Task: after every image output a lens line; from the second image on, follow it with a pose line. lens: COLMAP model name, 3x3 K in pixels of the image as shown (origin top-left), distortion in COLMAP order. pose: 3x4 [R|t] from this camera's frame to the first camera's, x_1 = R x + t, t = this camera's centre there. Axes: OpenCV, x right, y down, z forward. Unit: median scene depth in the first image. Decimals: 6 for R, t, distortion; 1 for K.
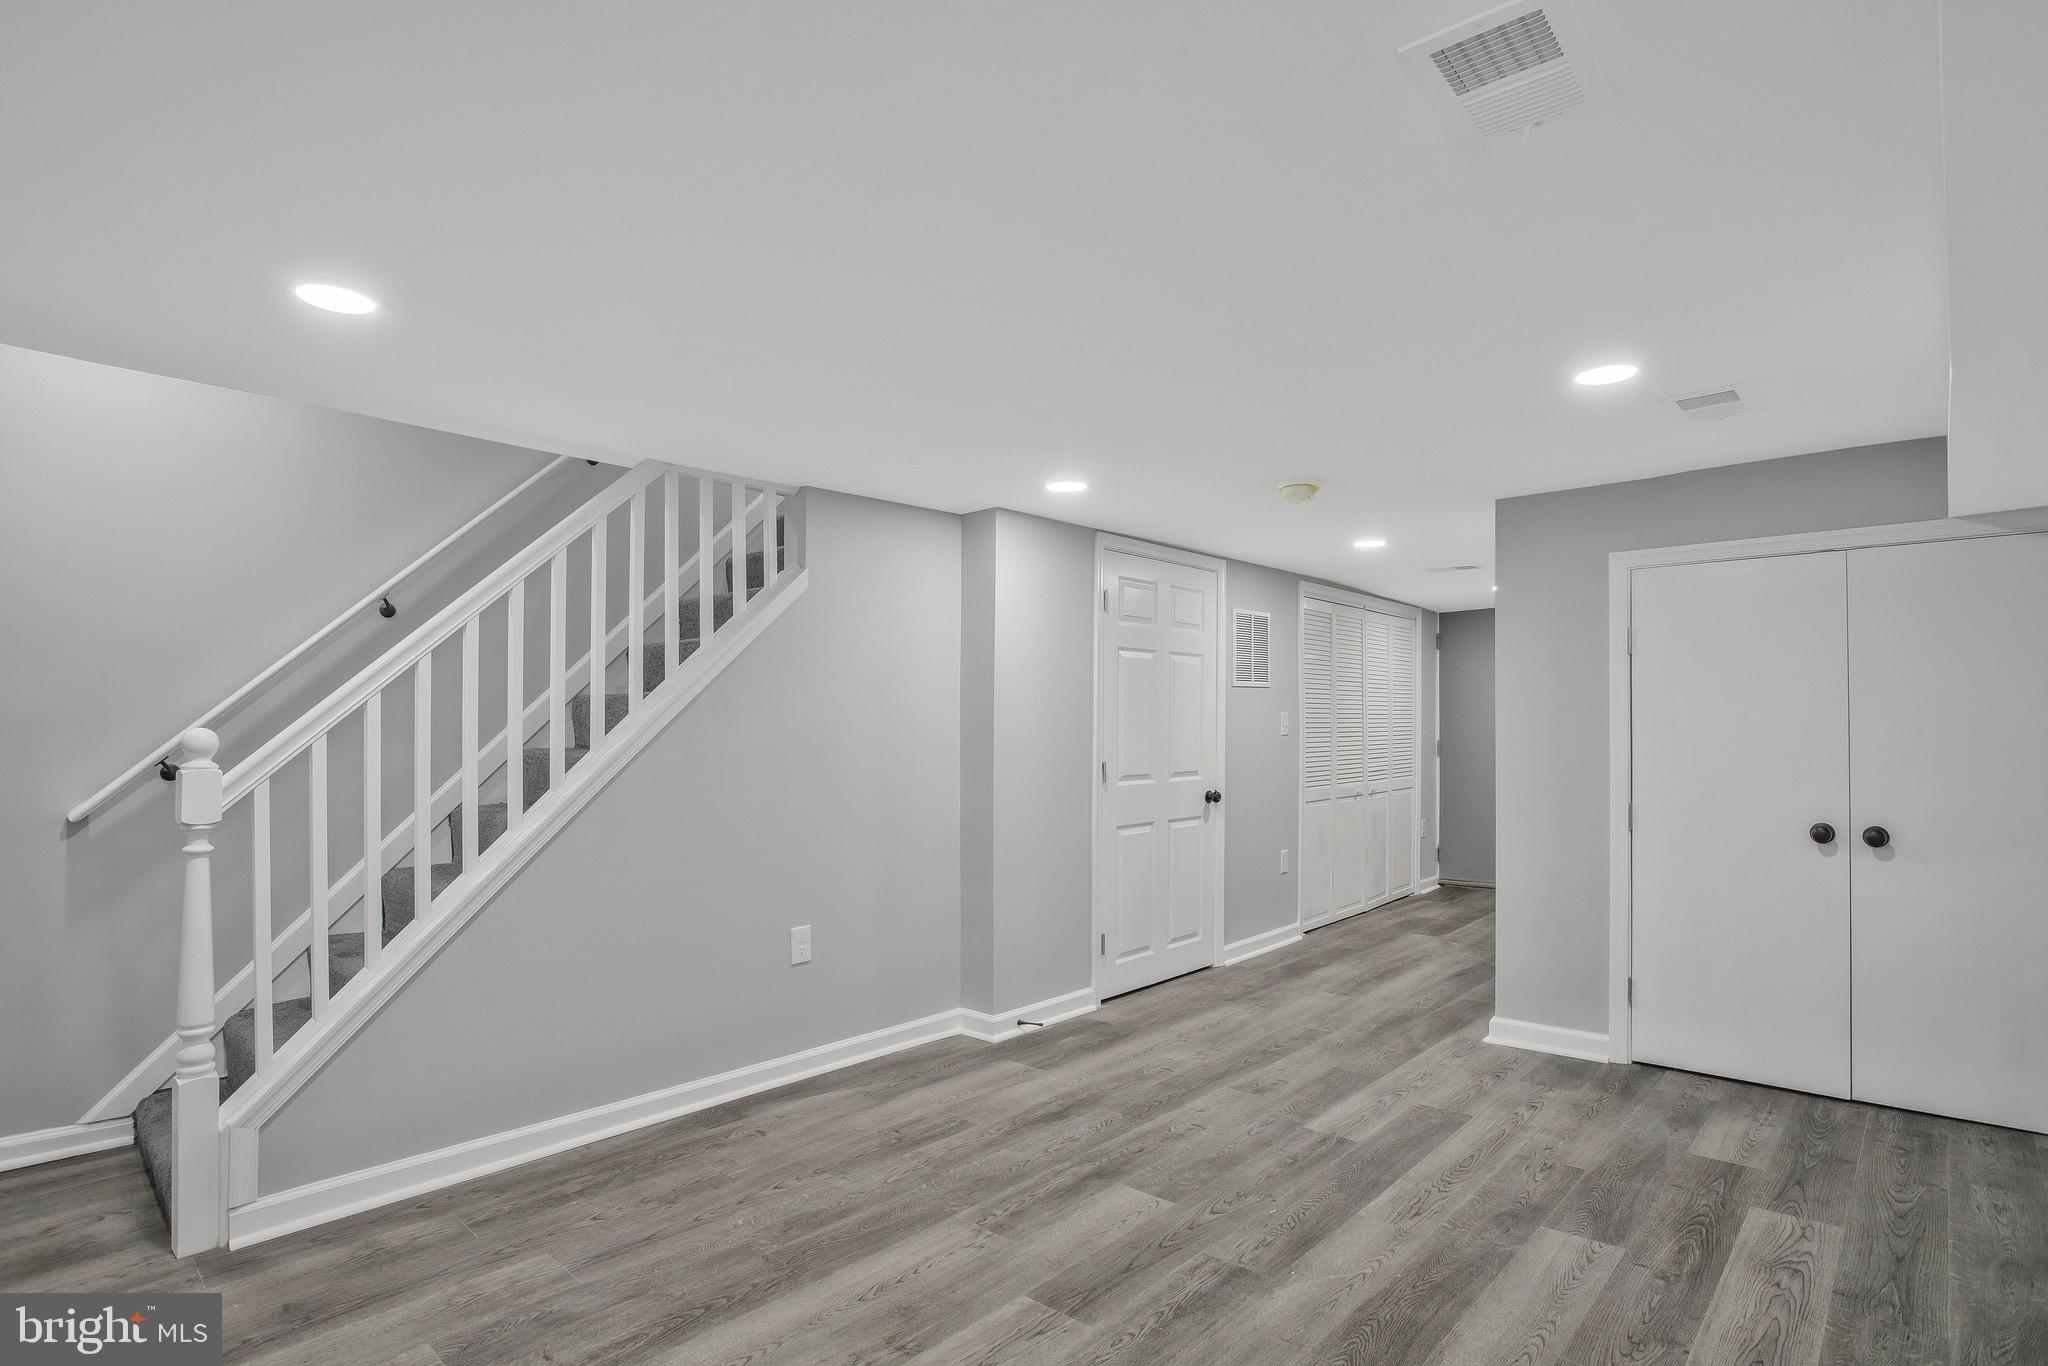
lens RADIAL K [[1034.5, 0, 1023.4], [0, 1034.5, 741.8], [0, 0, 1]] dist [0.000104, 0.000338]
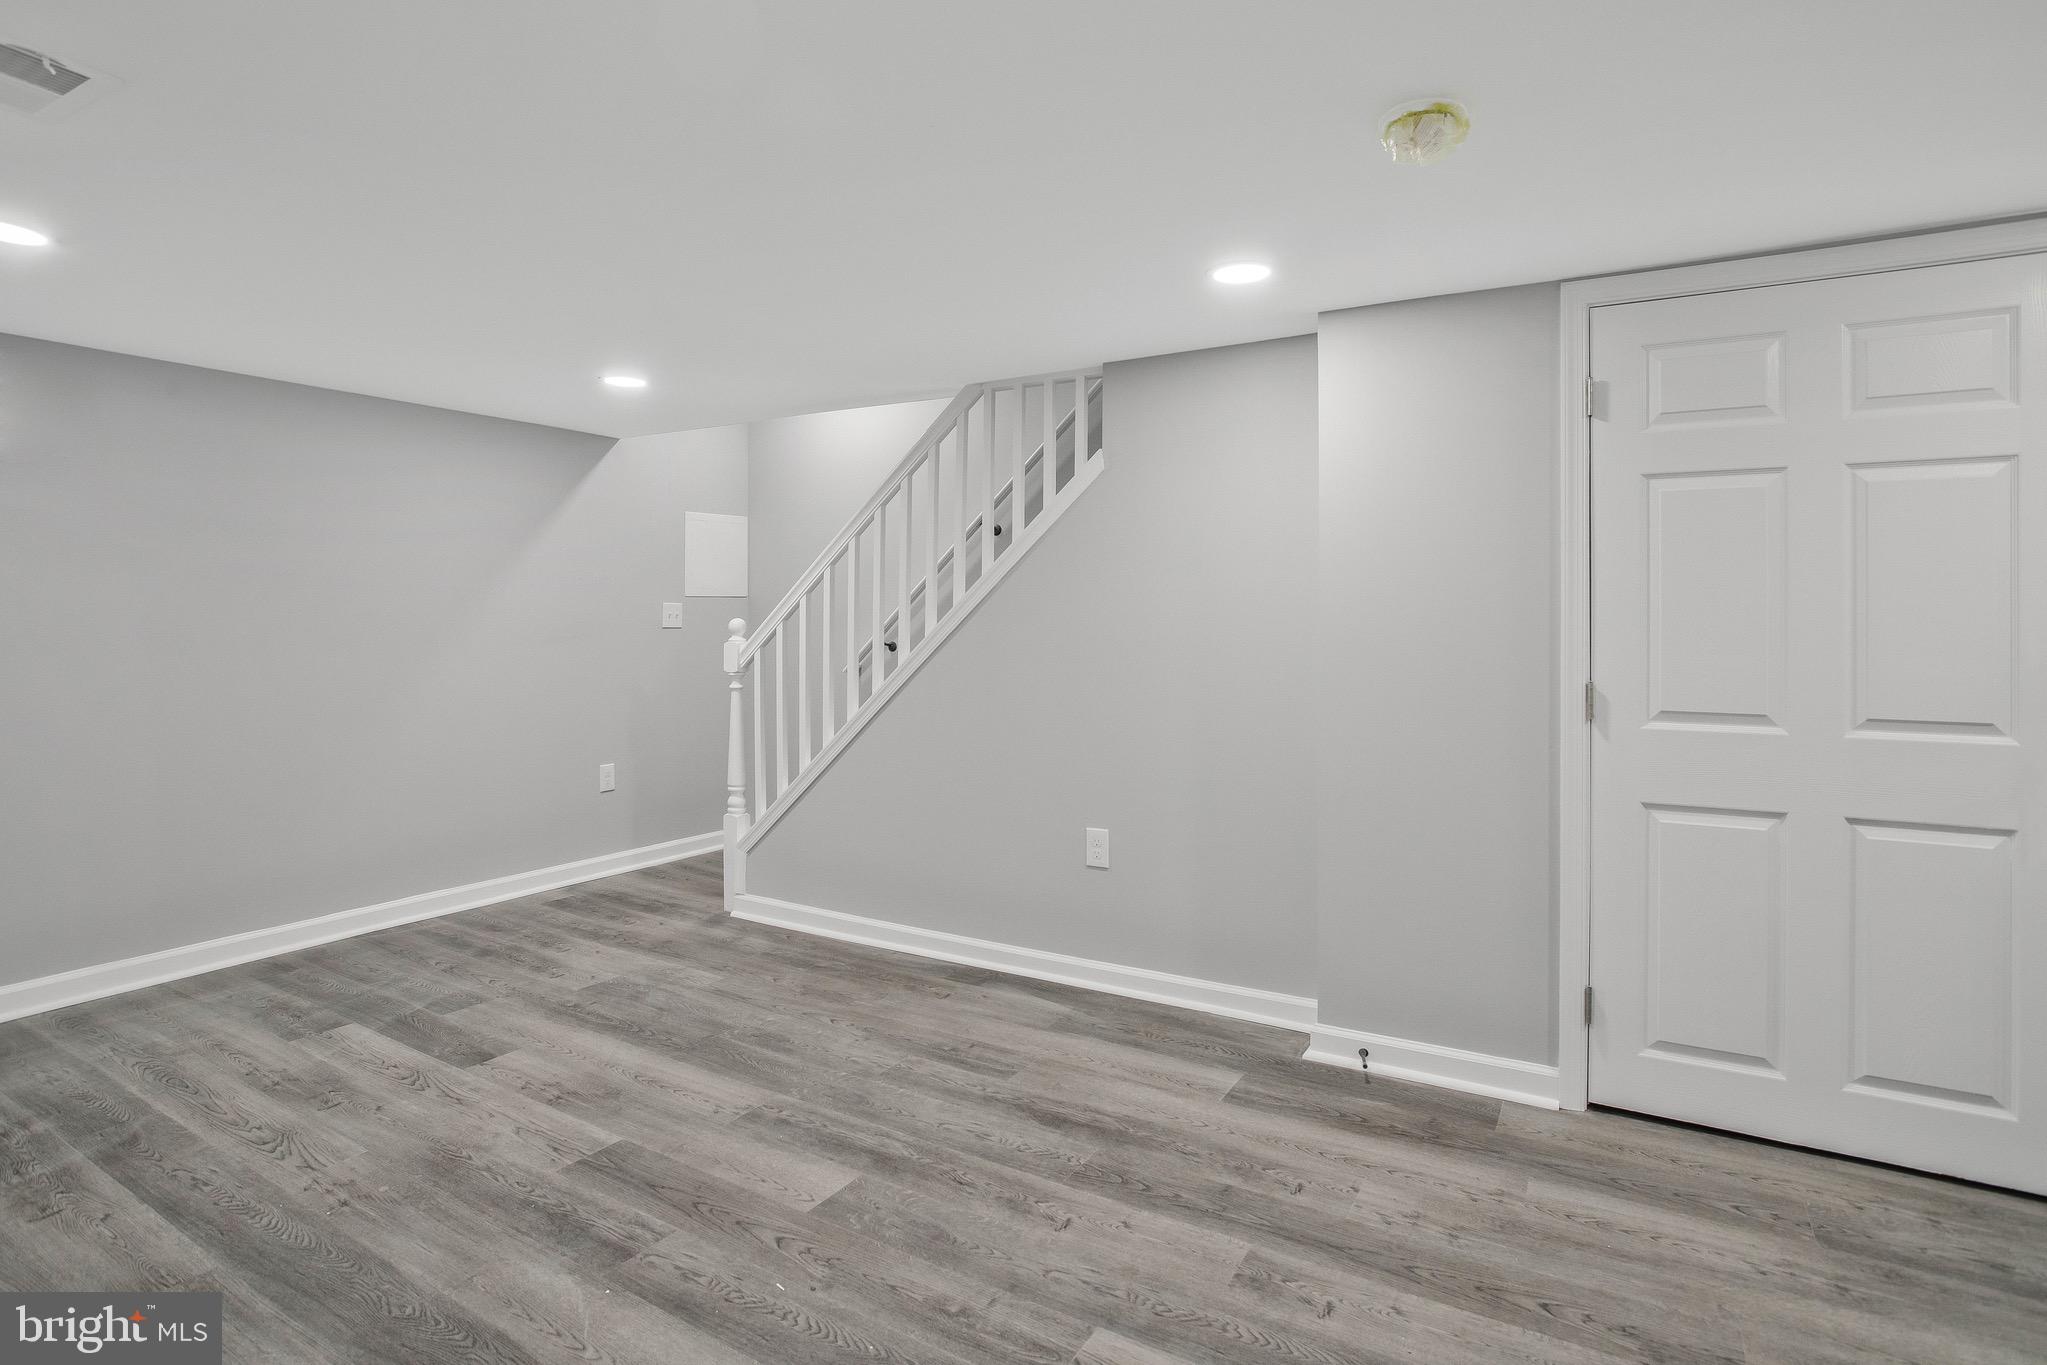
lens RADIAL K [[1002.8, 0, 1018.4], [0, 1002.8, 643.7], [0, 0, 1]] dist [-0.034934, 0.018118]
pose [[0.179804, 0.005249, -0.983688, 0.816631], [0.002611, 0.999980, 0.005813, -0.010303], [0.983699, -0.003614, 0.179787, 0.877307]]
